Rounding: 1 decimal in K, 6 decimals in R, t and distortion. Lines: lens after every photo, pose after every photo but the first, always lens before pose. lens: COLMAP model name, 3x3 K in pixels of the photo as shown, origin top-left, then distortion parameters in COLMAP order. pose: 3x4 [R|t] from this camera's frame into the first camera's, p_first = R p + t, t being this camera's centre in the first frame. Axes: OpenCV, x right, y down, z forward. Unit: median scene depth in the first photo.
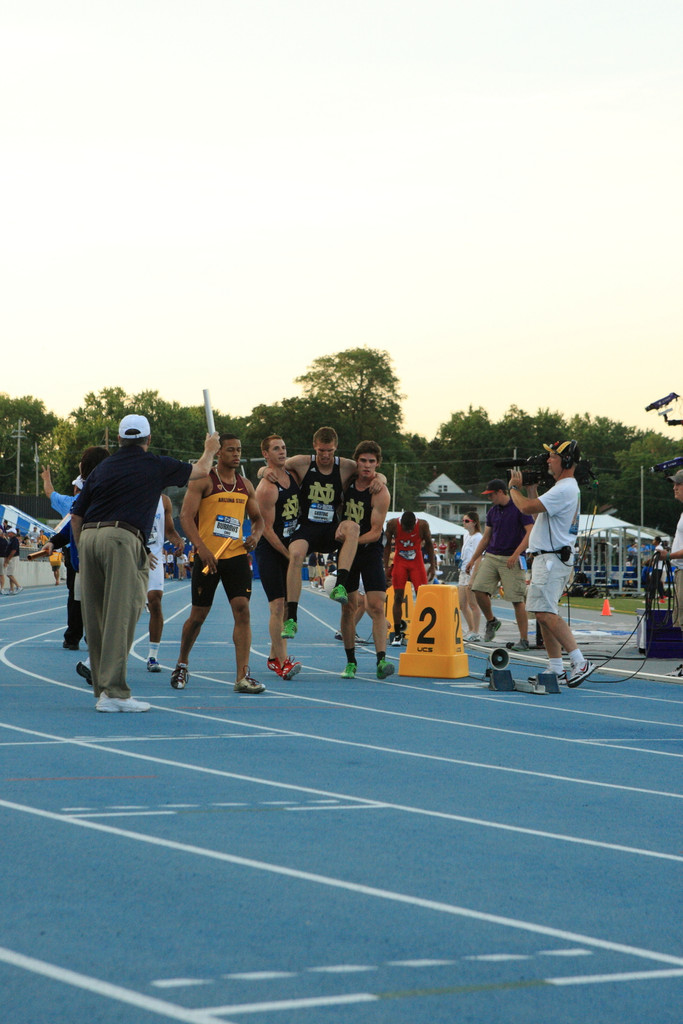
lens RADIAL K [[2528.8, 0, 341.5], [0, 2528.8, 512.0], [0, 0, 1]] dist [0.237718, -0.061992]
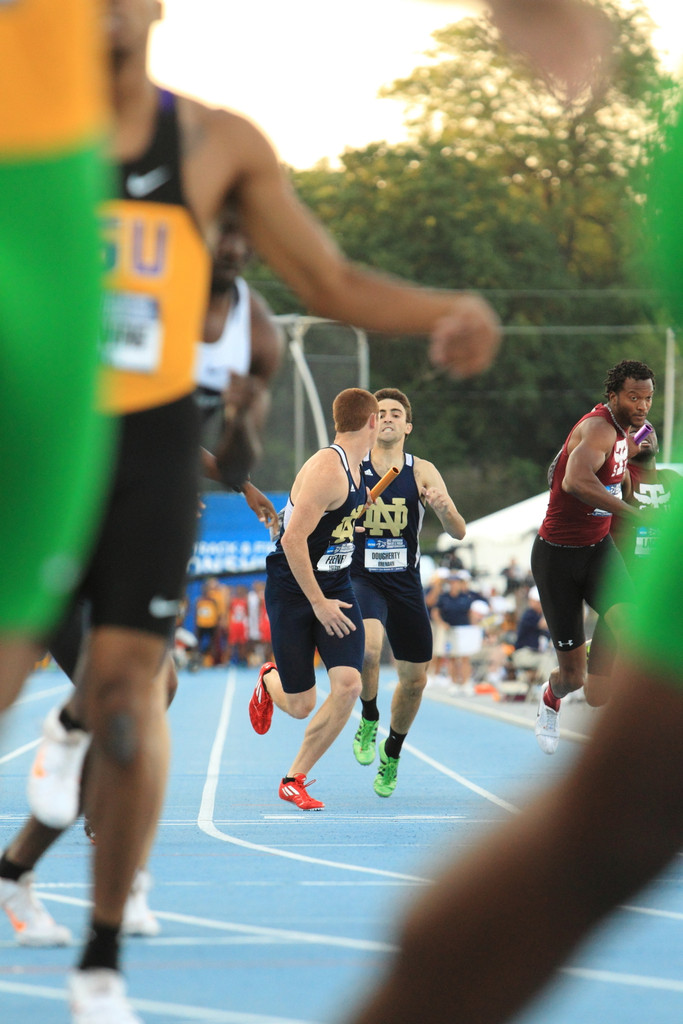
lens RADIAL K [[3602.4, 0, 341.5], [0, 3602.4, 512.0], [0, 0, 1]] dist [0.082426, -3.705264]
pose [[0.999700, -0.018273, -0.016288, -0.016264], [0.018056, 0.999747, -0.013381, 0.011699], [0.016529, 0.013083, 0.999778, 0.508153]]
